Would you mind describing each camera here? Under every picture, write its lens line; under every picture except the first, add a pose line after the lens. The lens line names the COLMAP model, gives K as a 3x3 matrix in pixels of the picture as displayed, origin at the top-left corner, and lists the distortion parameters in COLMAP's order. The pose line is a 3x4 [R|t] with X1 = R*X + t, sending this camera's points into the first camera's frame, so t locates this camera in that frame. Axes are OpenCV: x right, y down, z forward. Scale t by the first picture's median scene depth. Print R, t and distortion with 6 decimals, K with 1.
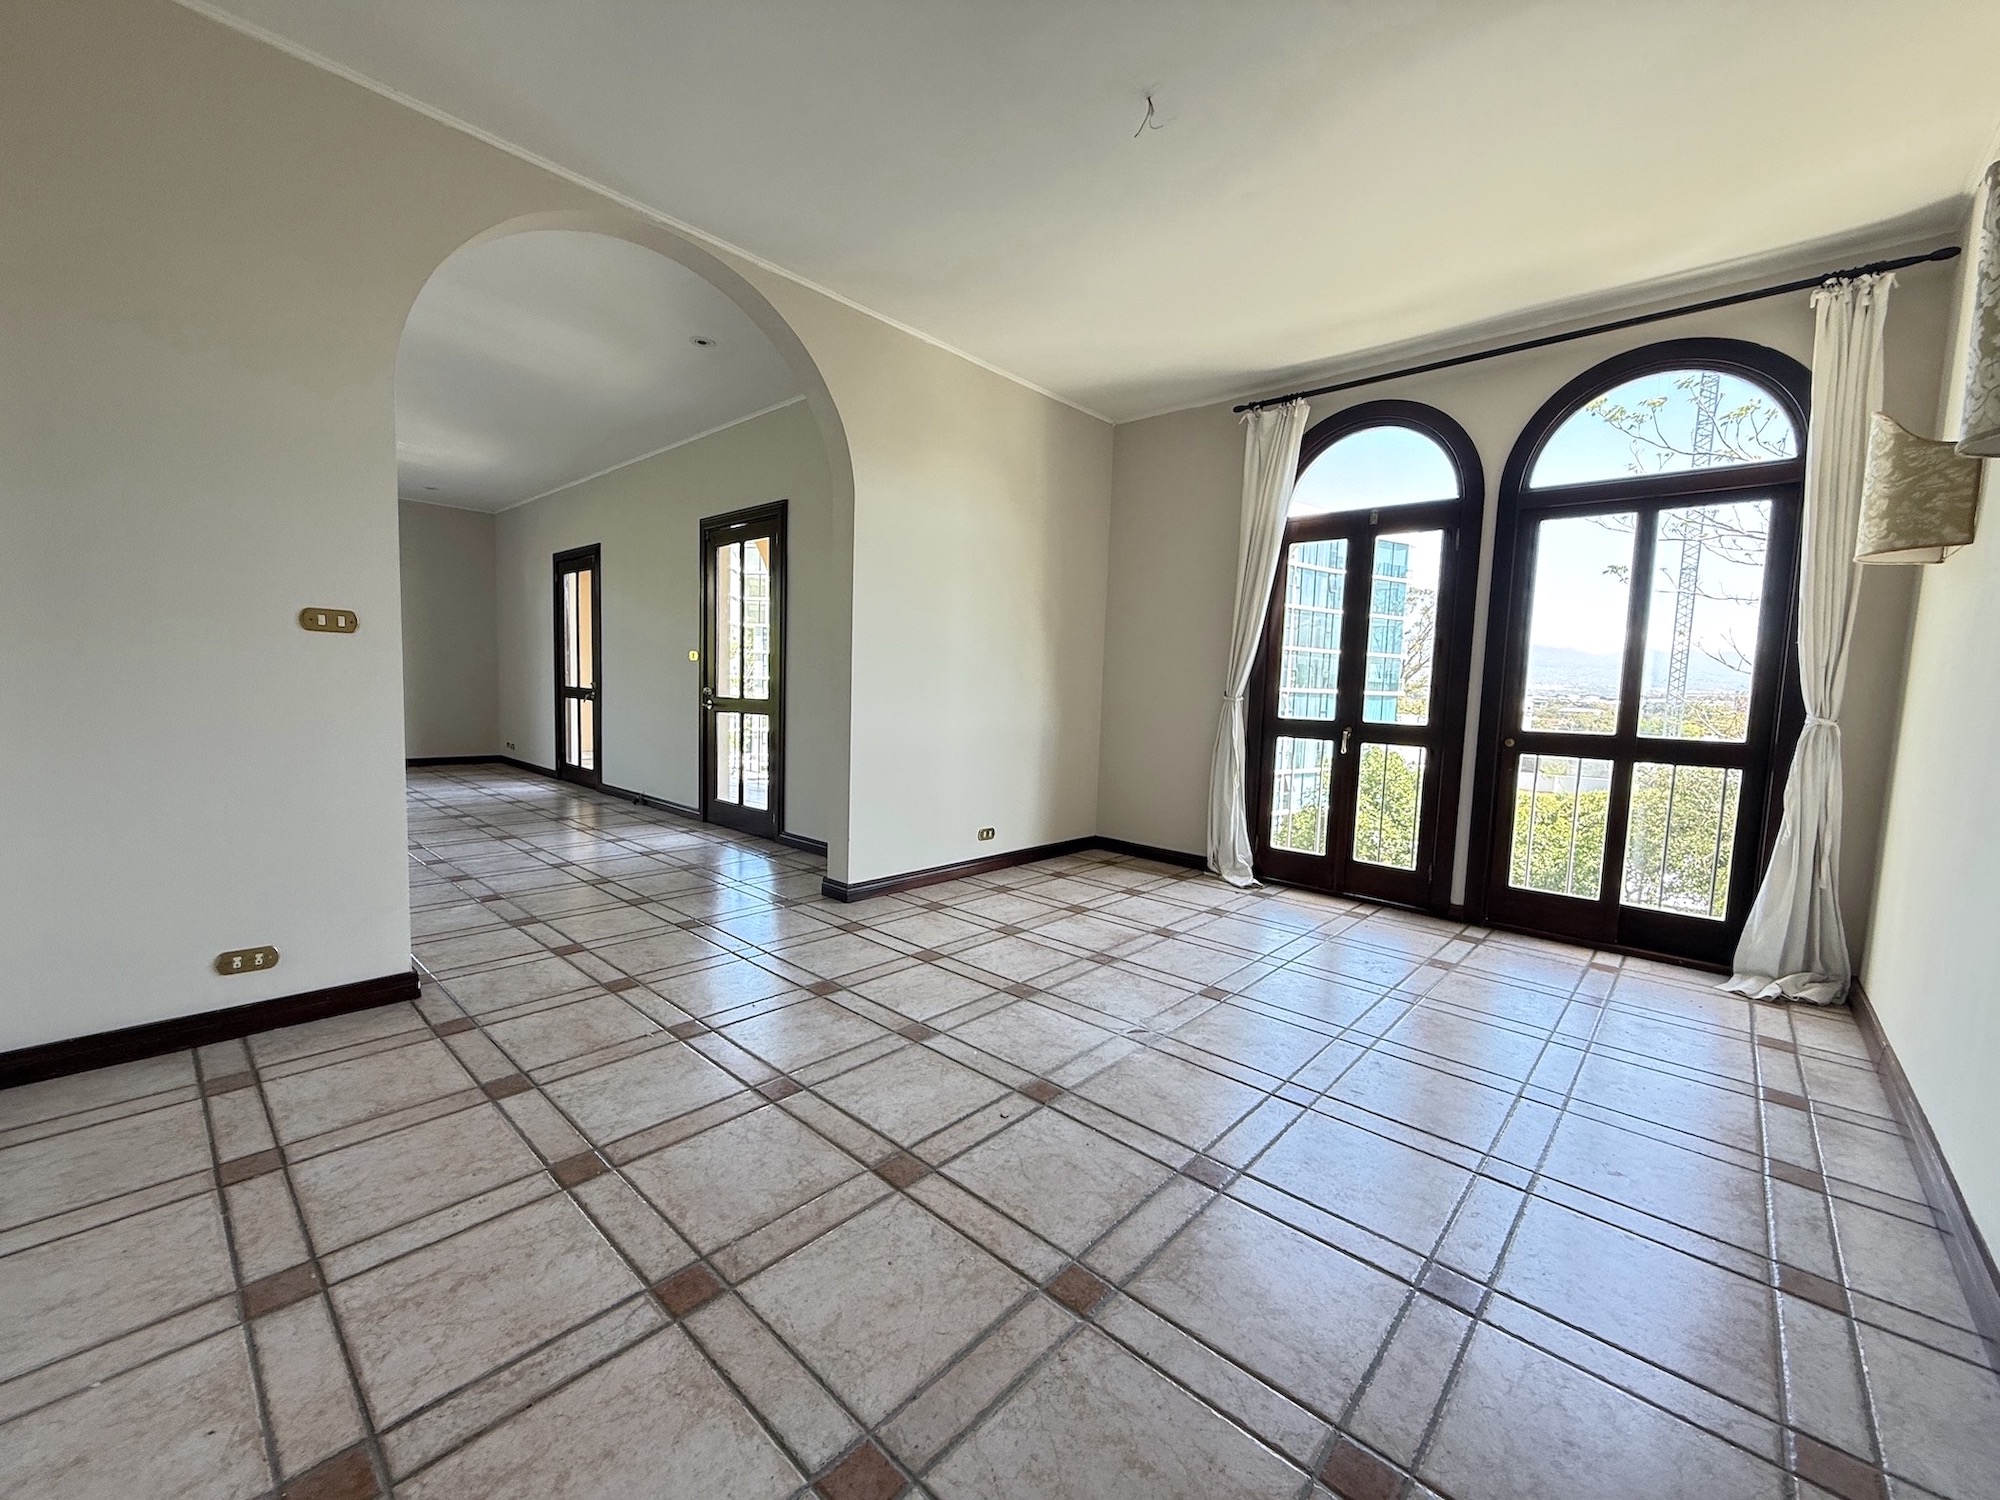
lens RADIAL K [[798.1, 0, 995.5], [0, 798.1, 751.5], [0, 0, 1]] dist [-0.001403, 0.000655]
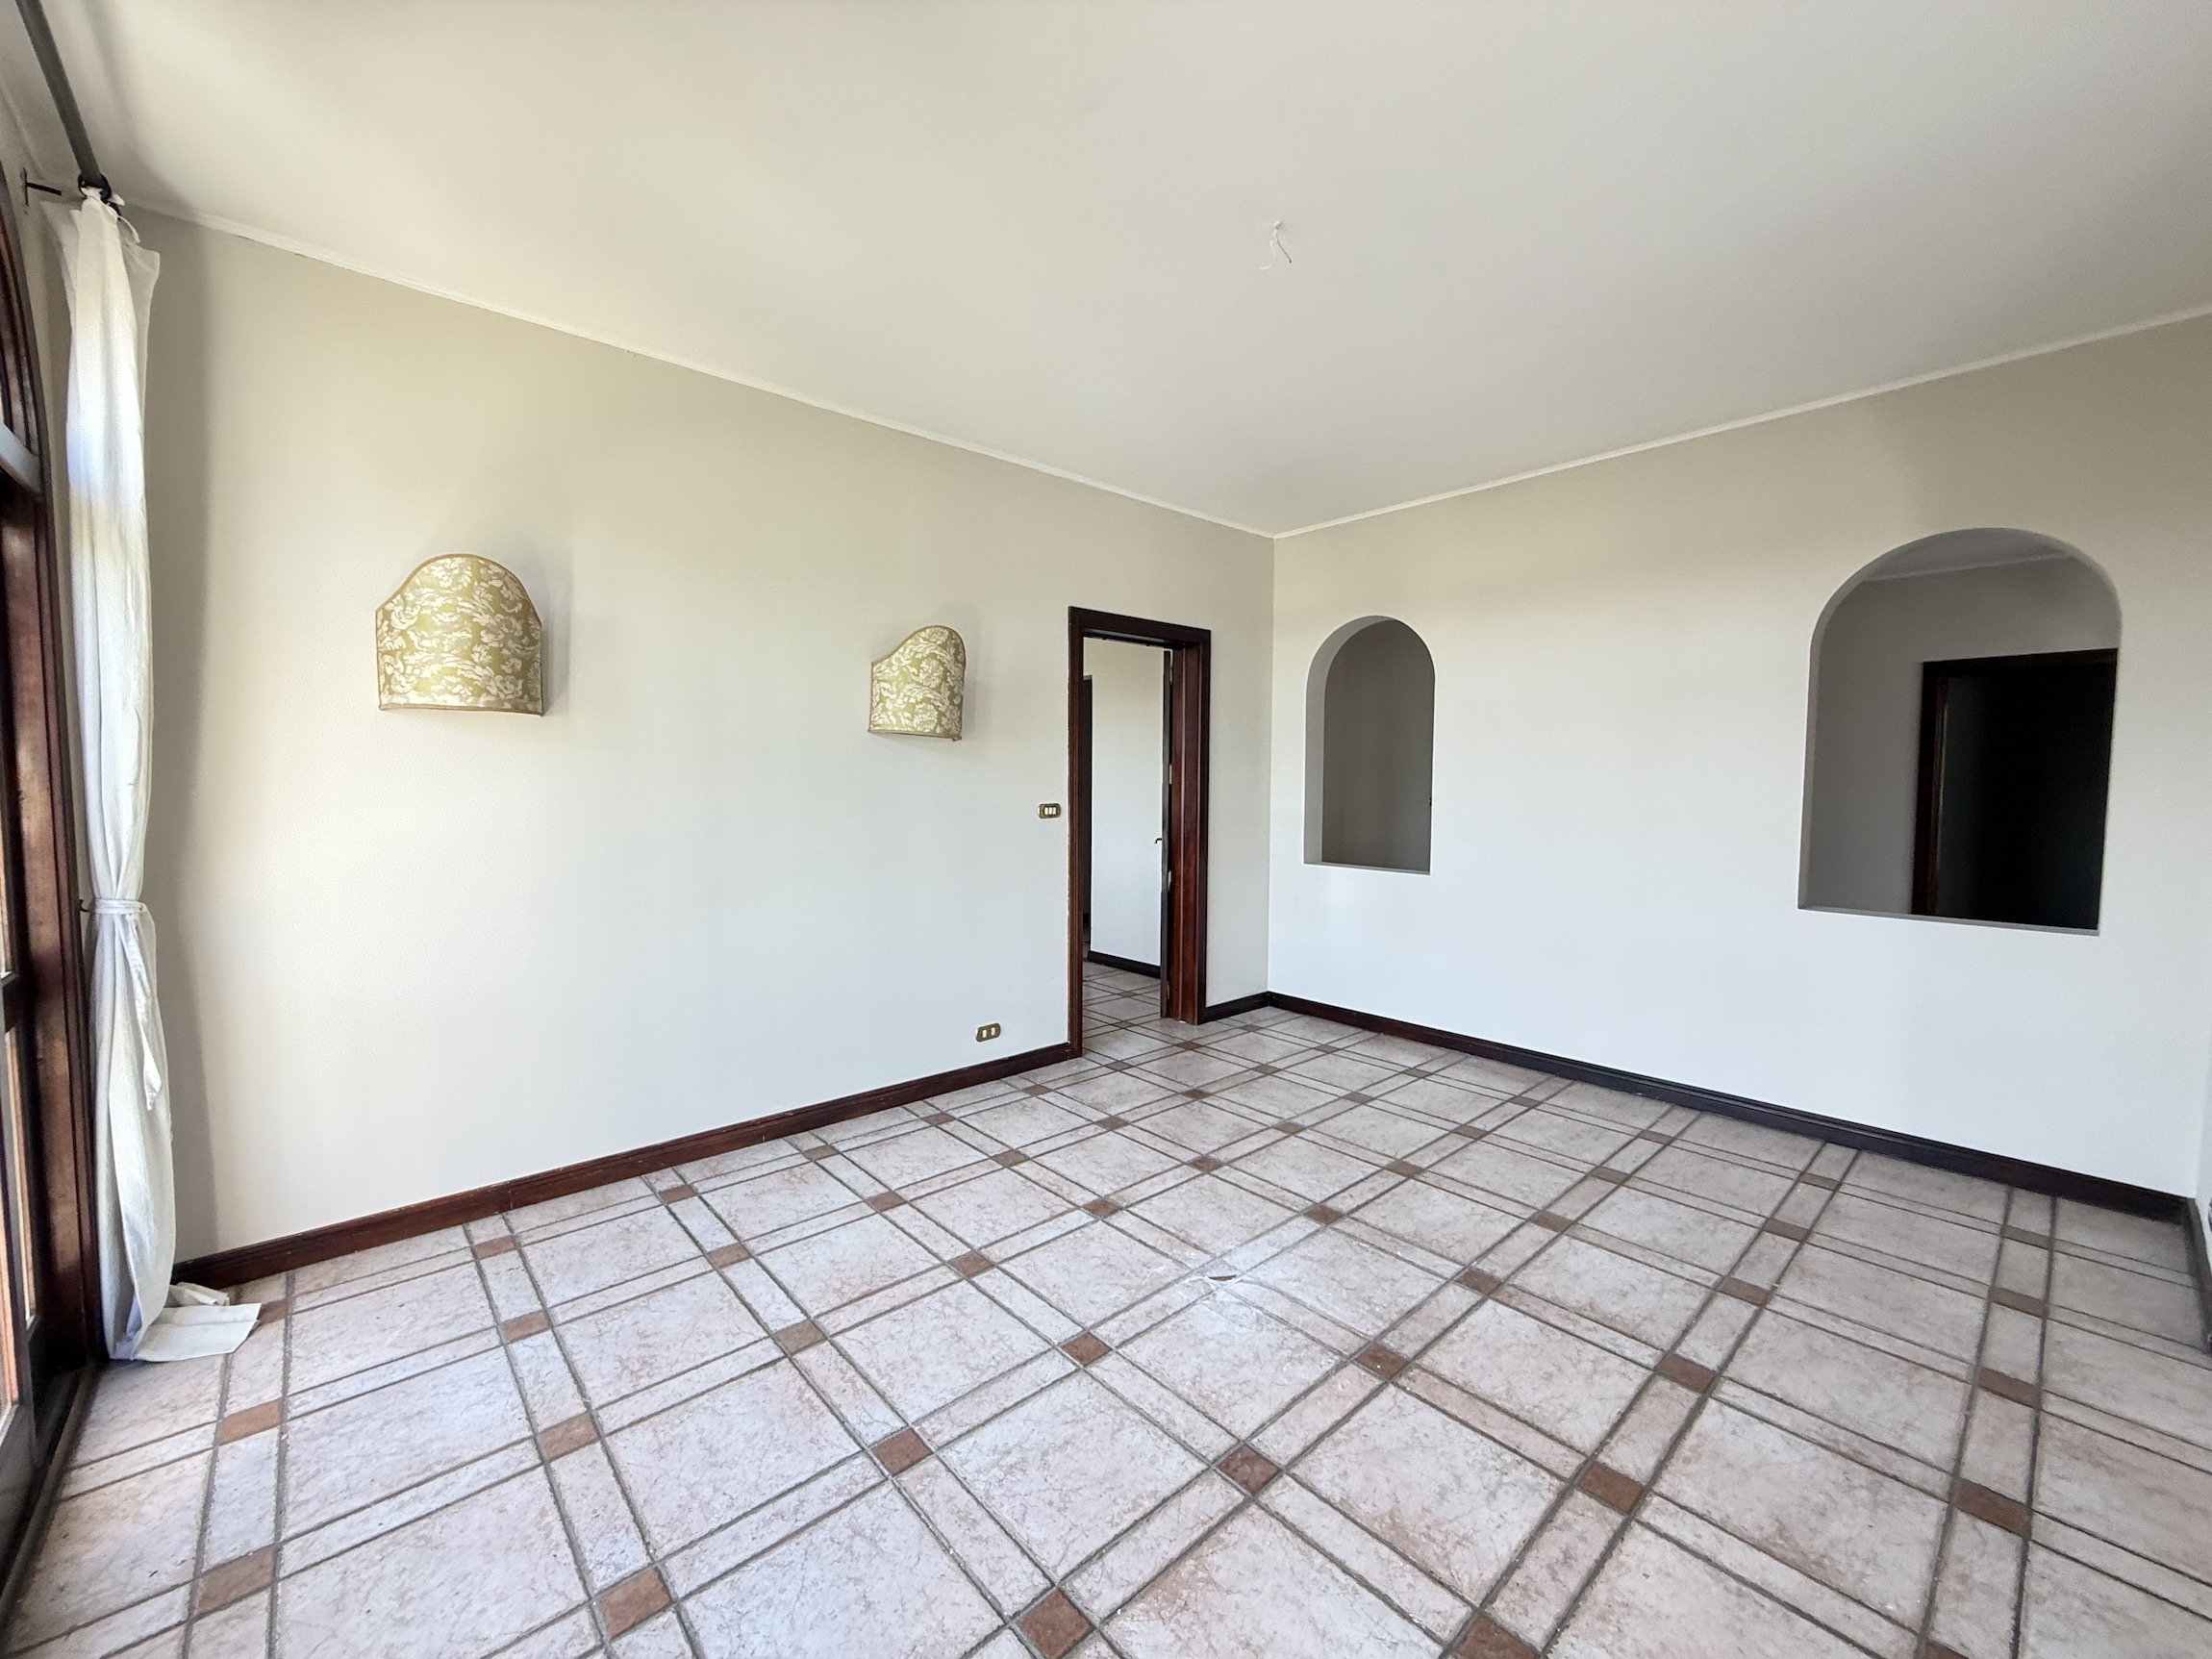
lens RADIAL K [[882.7, 0, 1101.1], [0, 882.7, 831.1], [0, 0, 1]] dist [-0.001403, 0.000655]
pose [[-0.994150, -0.044603, 0.098371, 0.195913], [-0.029532, 0.988297, 0.149655, -0.219245], [-0.103895, 0.145874, -0.983833, 1.554192]]
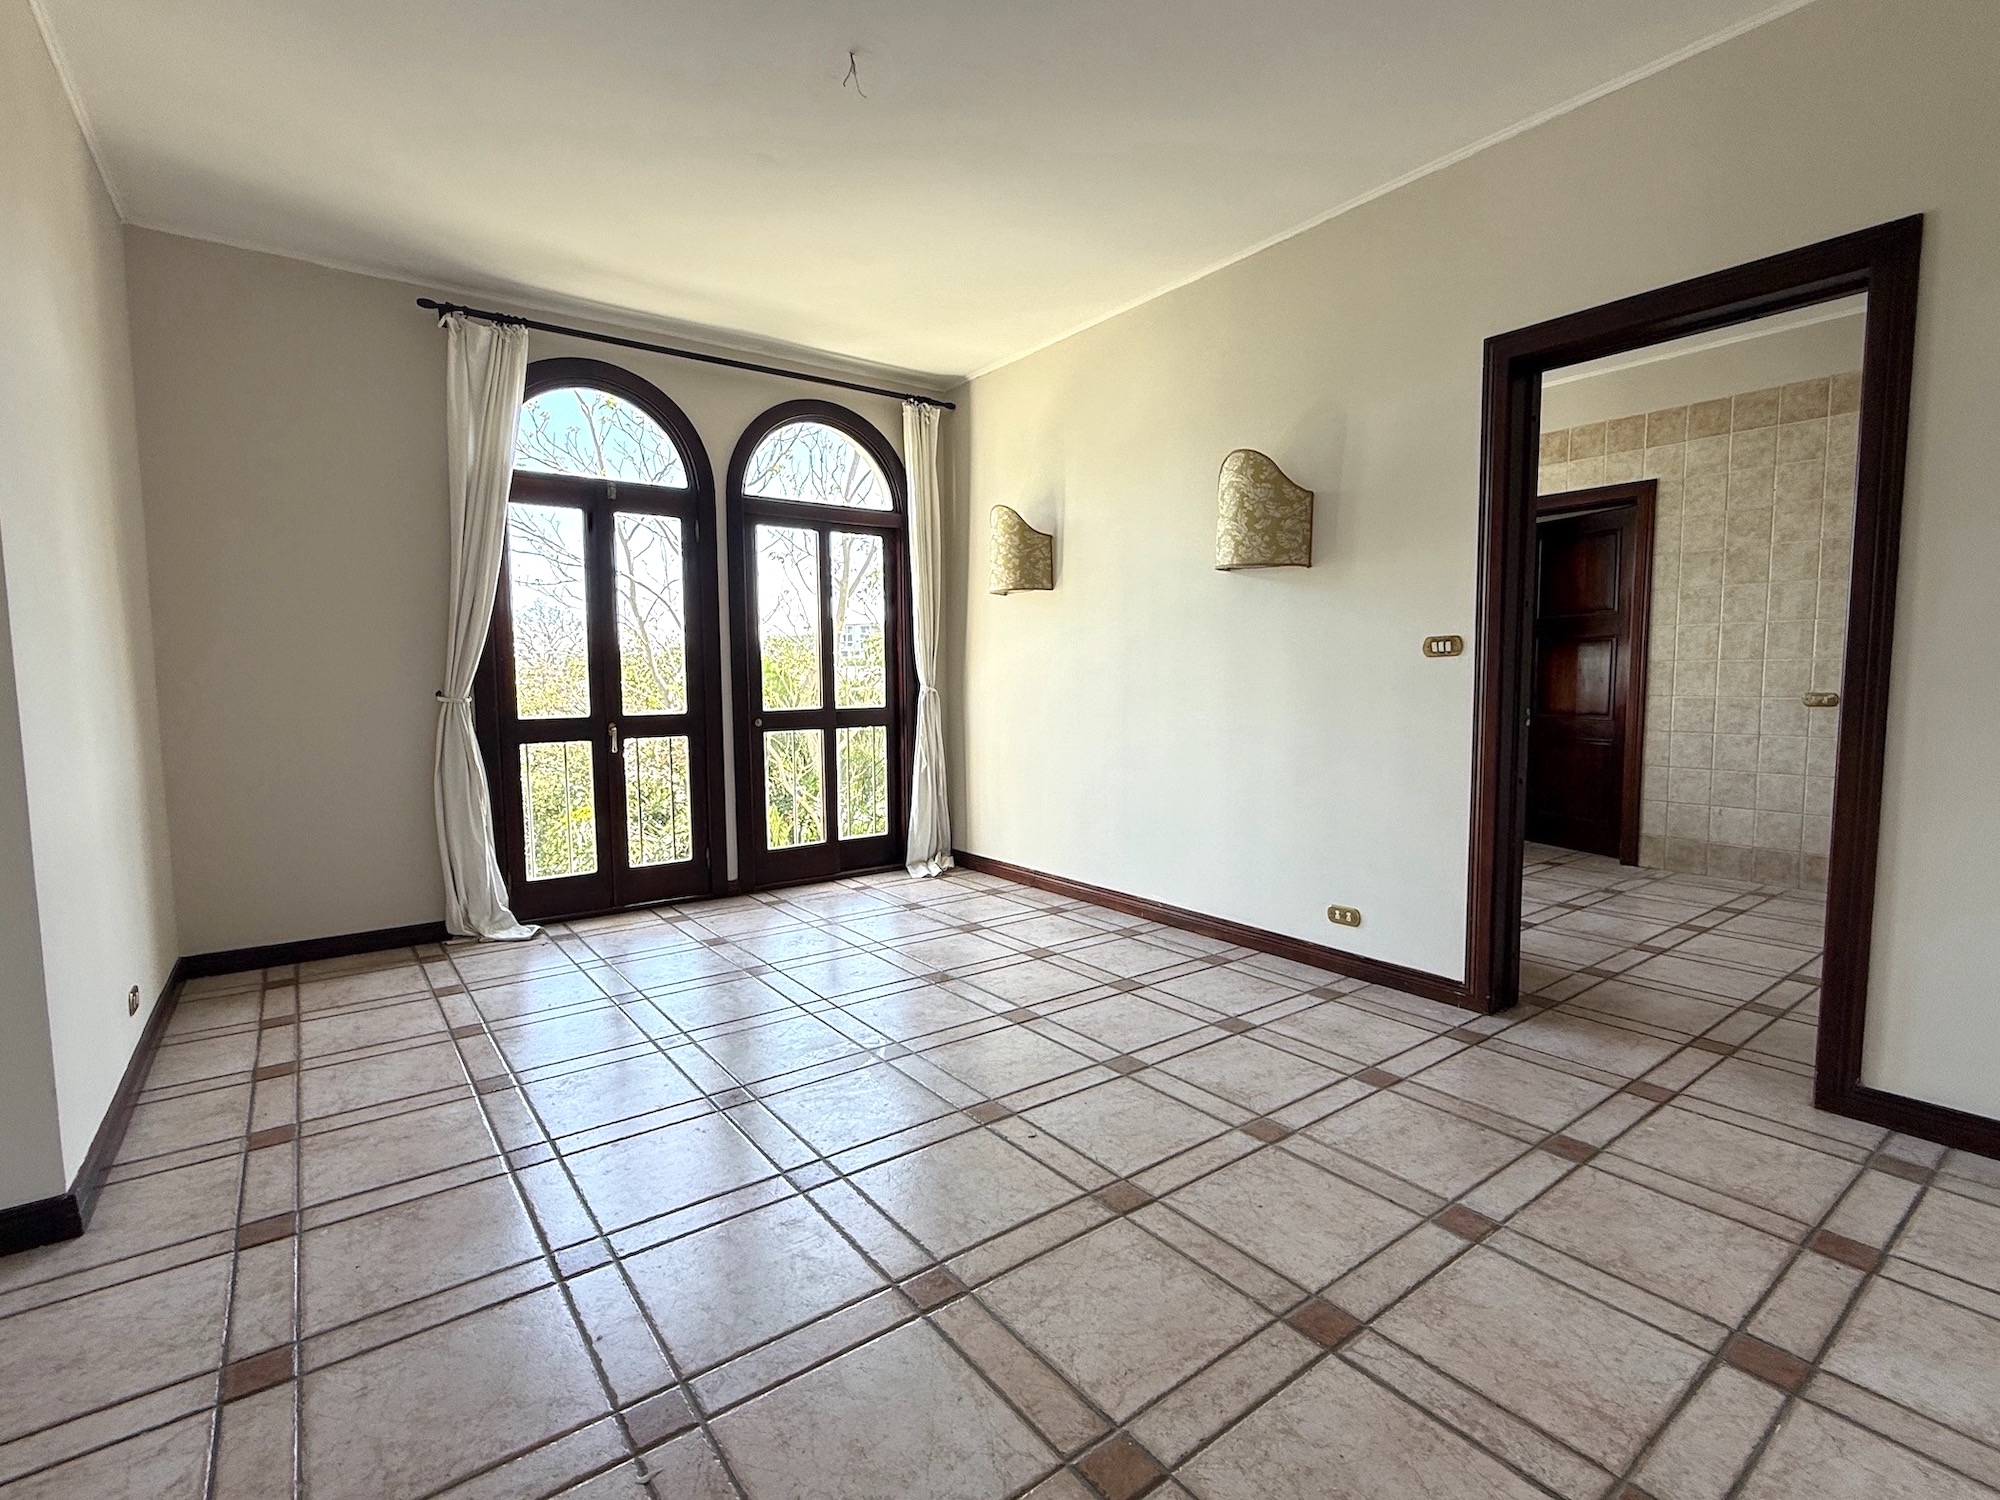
lens RADIAL K [[934.1, 0, 1000.0], [0, 934.1, 750.0], [0, 0, 1]] dist [-0.000533, 0.000304]
pose [[0.183594, -0.114607, 0.976298, -0.690793], [0.099710, 0.990229, 0.097492, -0.080862], [-0.977932, 0.079447, 0.193228, 0.512777]]
